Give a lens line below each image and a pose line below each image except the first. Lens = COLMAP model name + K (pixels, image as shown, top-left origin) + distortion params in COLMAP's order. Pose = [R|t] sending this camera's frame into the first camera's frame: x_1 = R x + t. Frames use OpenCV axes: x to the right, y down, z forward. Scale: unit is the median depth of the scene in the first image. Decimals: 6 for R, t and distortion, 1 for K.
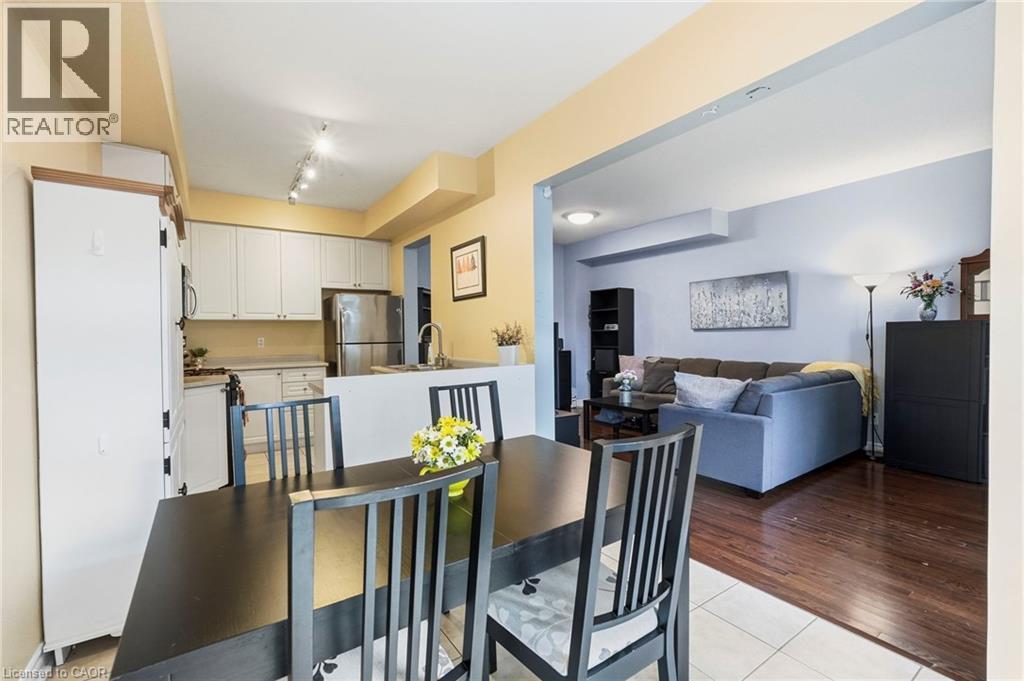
lens RADIAL K [[441.4, 0, 508.9], [0, 441.4, 336.8], [0, 0, 1]] dist [0.024361, 0.000470]
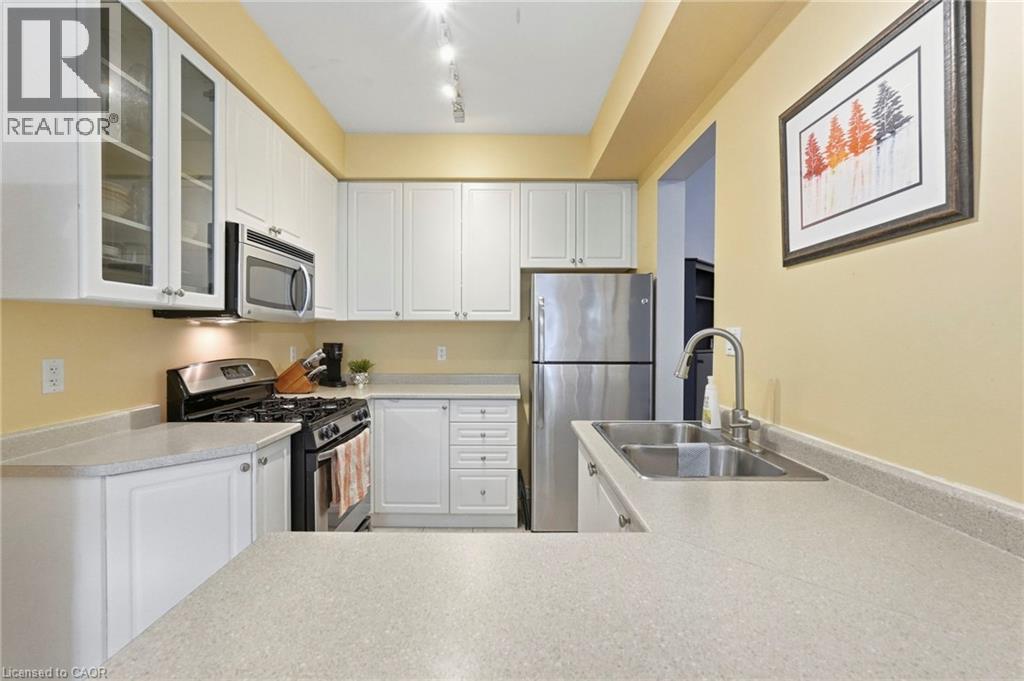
lens RADIAL K [[441.4, 0, 506.6], [0, 441.4, 330.7], [0, 0, 1]] dist [0.024361, 0.000470]
pose [[0.818904, 0.013017, -0.573783, -0.094620], [-0.021646, 0.999732, -0.008213, -0.020440], [0.573523, 0.019145, 0.818966, 0.539200]]
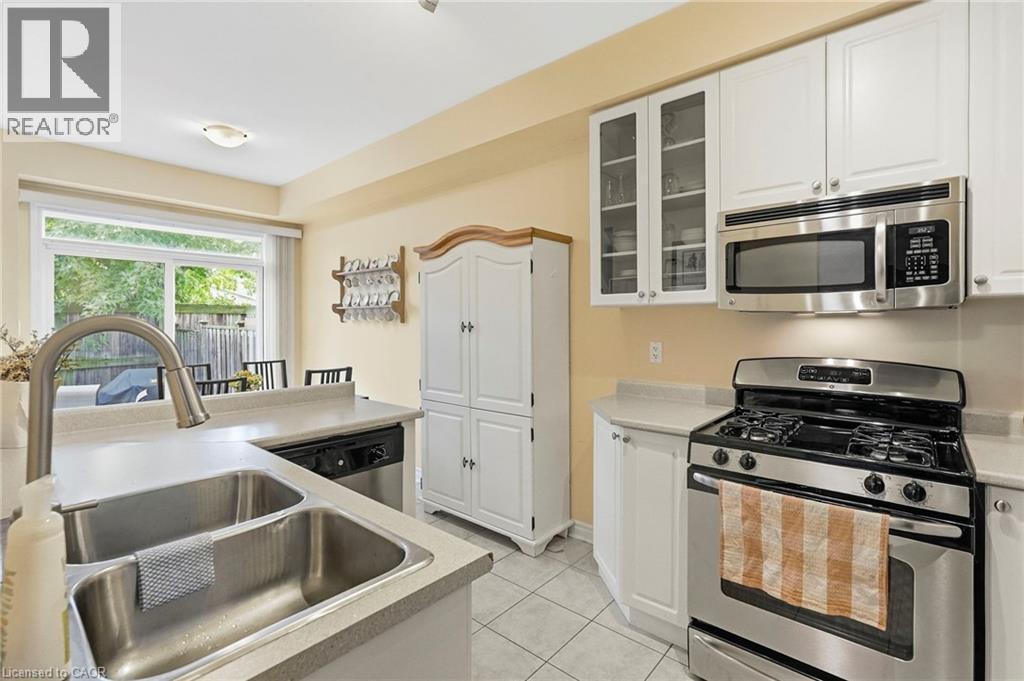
lens RADIAL K [[471.8, 0, 510.1], [0, 471.8, 336.6], [0, 0, 1]] dist [0.001436, 0.000060]
pose [[-0.965688, 0.012011, -0.259426, -0.305077], [0.004899, 0.999595, 0.028043, -0.017423], [0.259658, 0.025810, -0.965356, 1.346714]]
